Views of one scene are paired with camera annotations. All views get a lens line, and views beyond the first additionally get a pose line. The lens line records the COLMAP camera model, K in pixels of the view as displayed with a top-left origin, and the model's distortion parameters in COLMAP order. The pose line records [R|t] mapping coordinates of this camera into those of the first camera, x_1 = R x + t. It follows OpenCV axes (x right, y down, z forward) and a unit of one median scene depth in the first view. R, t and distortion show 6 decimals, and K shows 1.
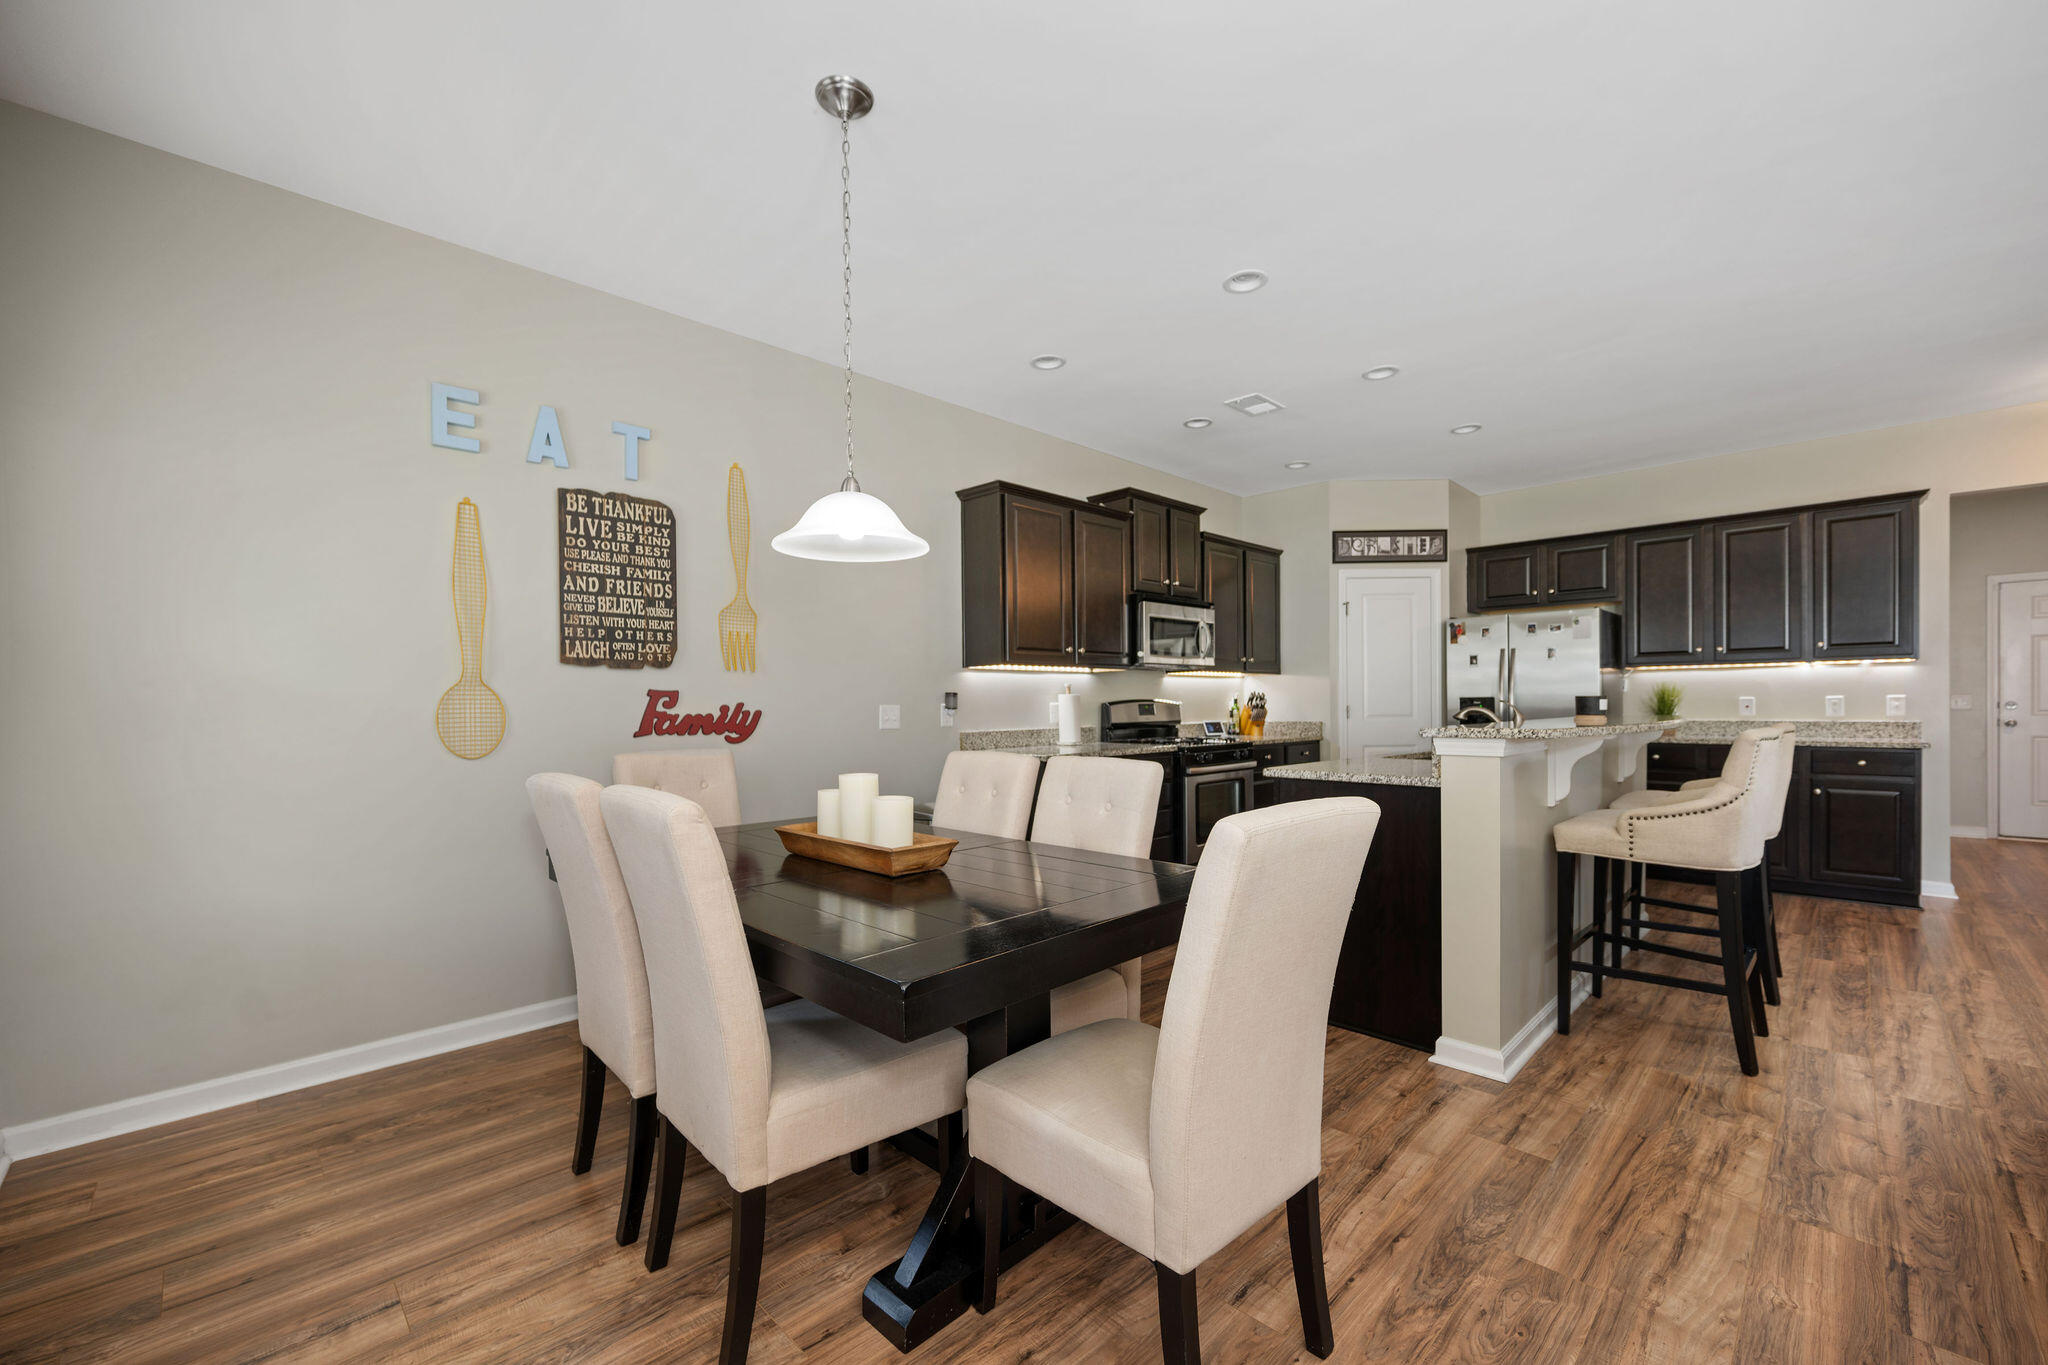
lens RADIAL K [[827.1, 0, 1022.4], [0, 827.1, 714.5], [0, 0, 1]] dist [-0.001297, -0.000462]
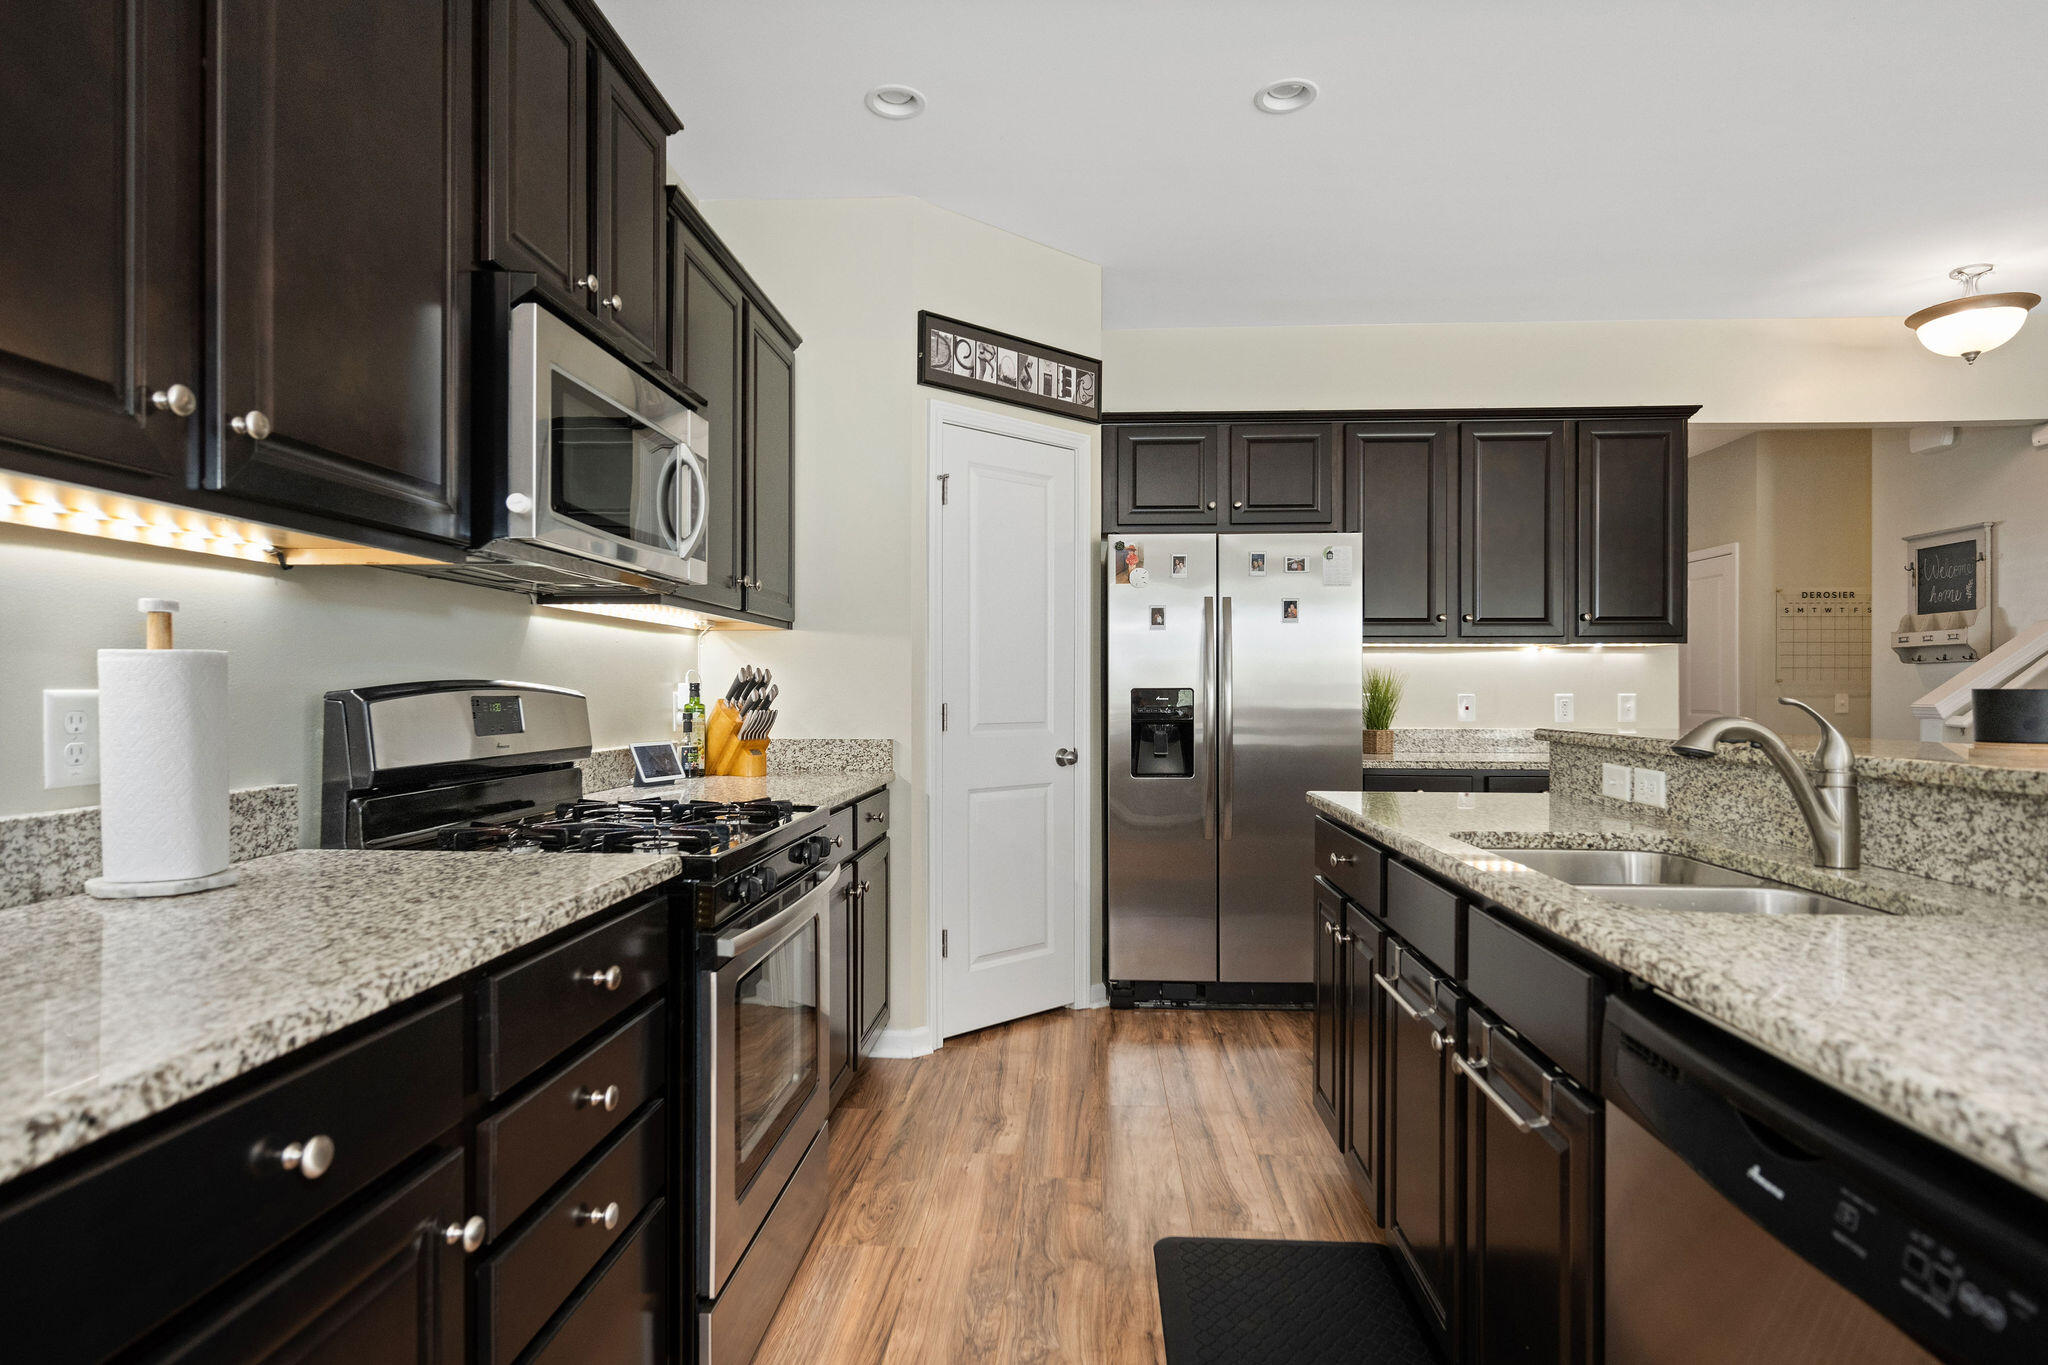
lens RADIAL K [[1085.7, 0, 1025.7], [0, 1085.7, 694.2], [0, 0, 1]] dist [-0.000296, -0.000026]
pose [[0.740990, 0.009925, 0.671443, 0.037937], [-0.000985, 0.999906, -0.013694, -0.010225], [-0.671516, 0.009486, 0.740930, 0.733429]]
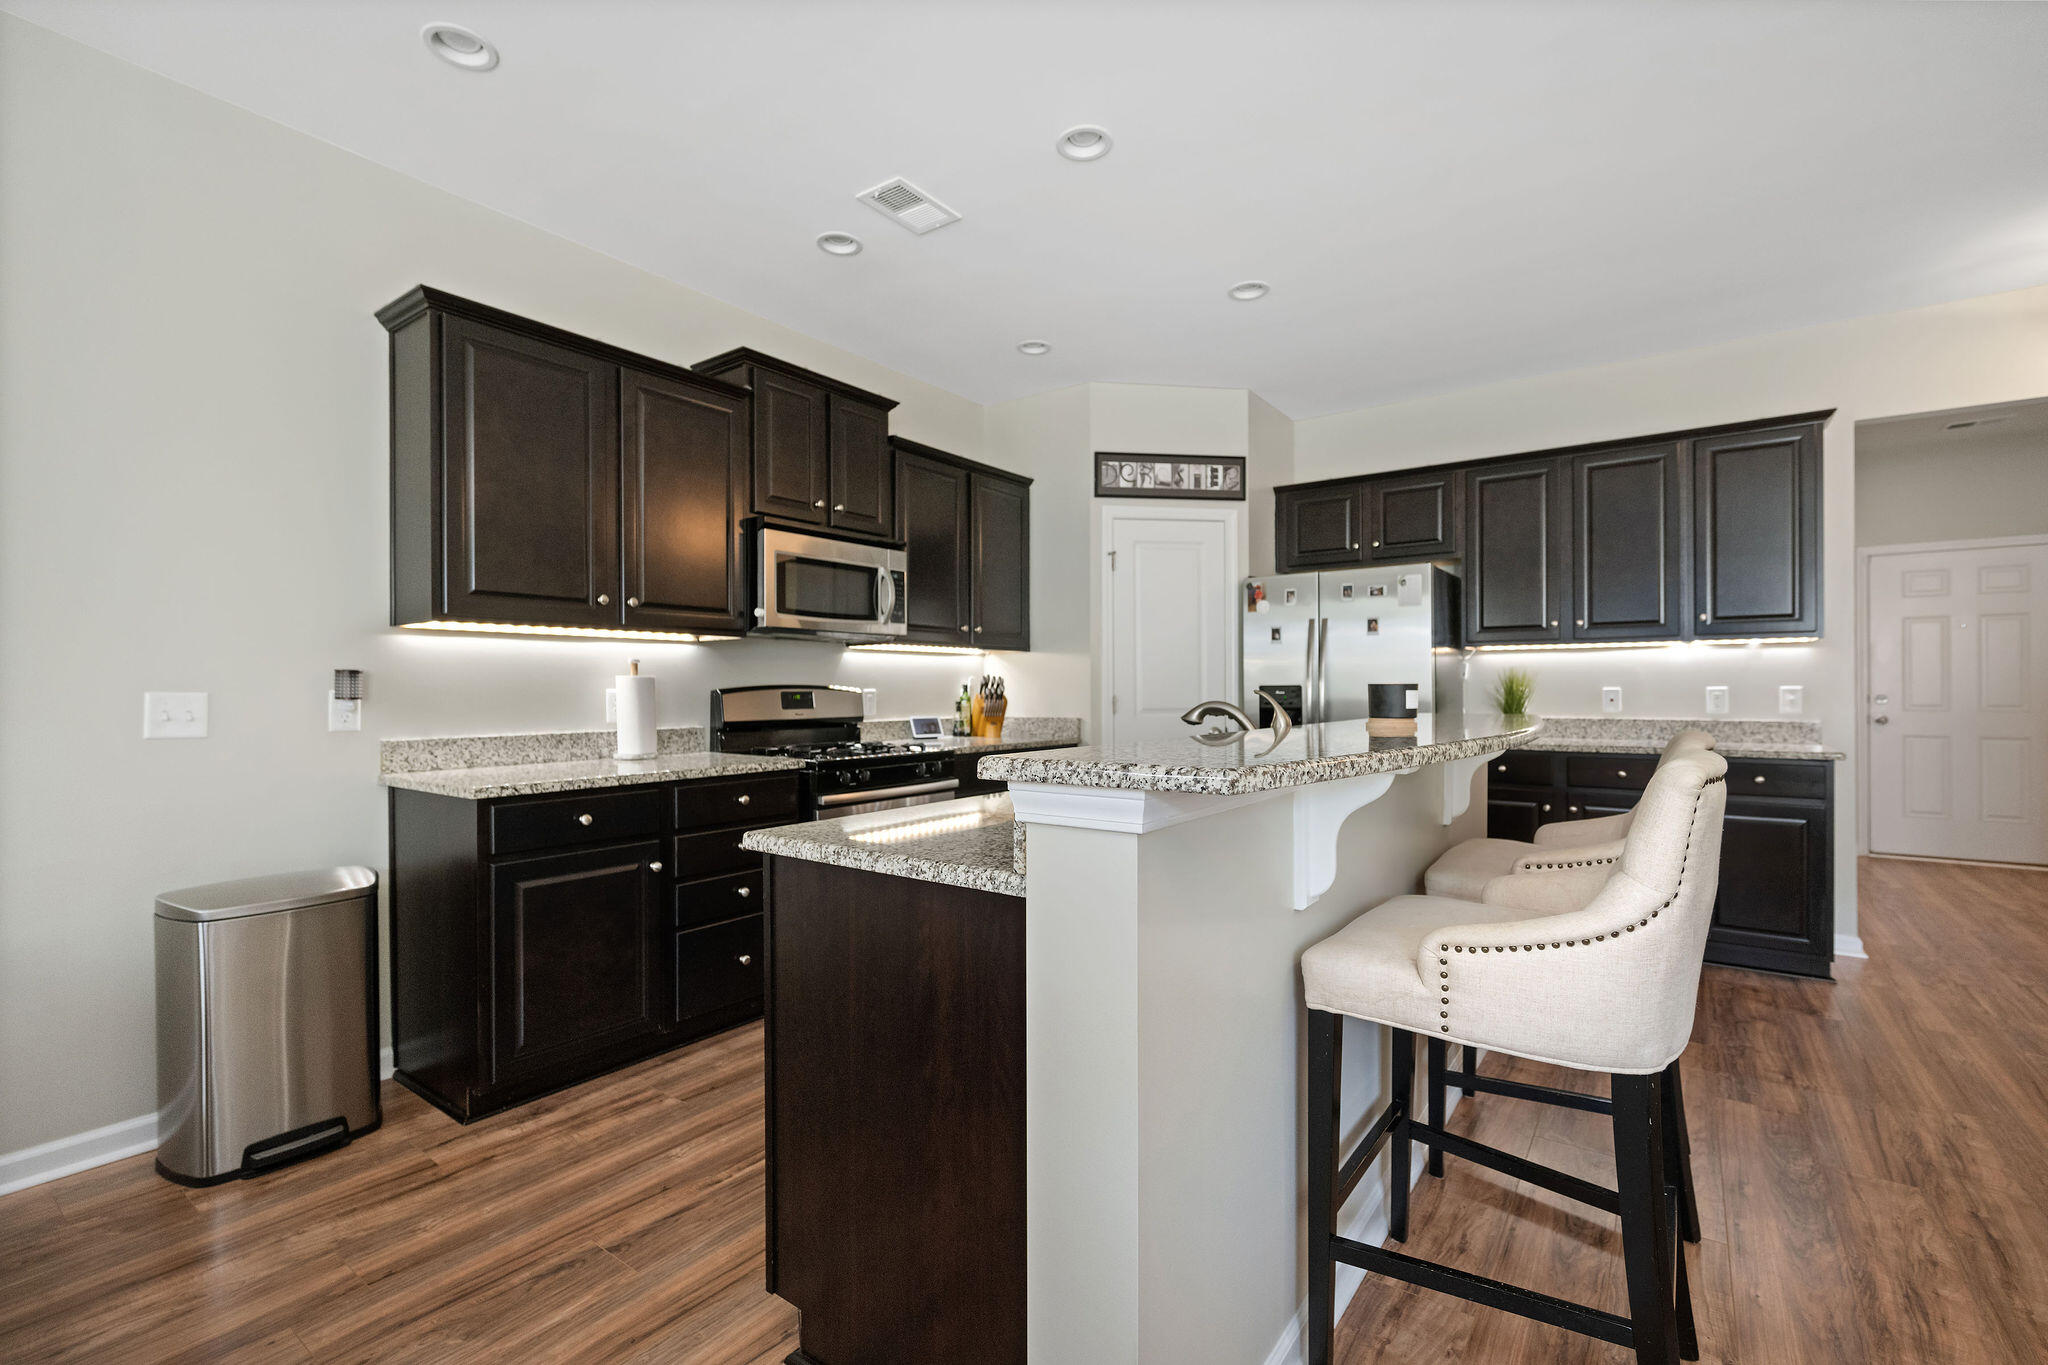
lens RADIAL K [[893.6, 0, 1021.8], [0, 893.6, 690.7], [0, 0, 1]] dist [0.000324, 0.000010]
pose [[0.987797, 0.006192, 0.155626, 0.267879], [-0.004349, 0.999916, -0.012182, -0.007227], [-0.155689, 0.011357, 0.987741, 0.341691]]
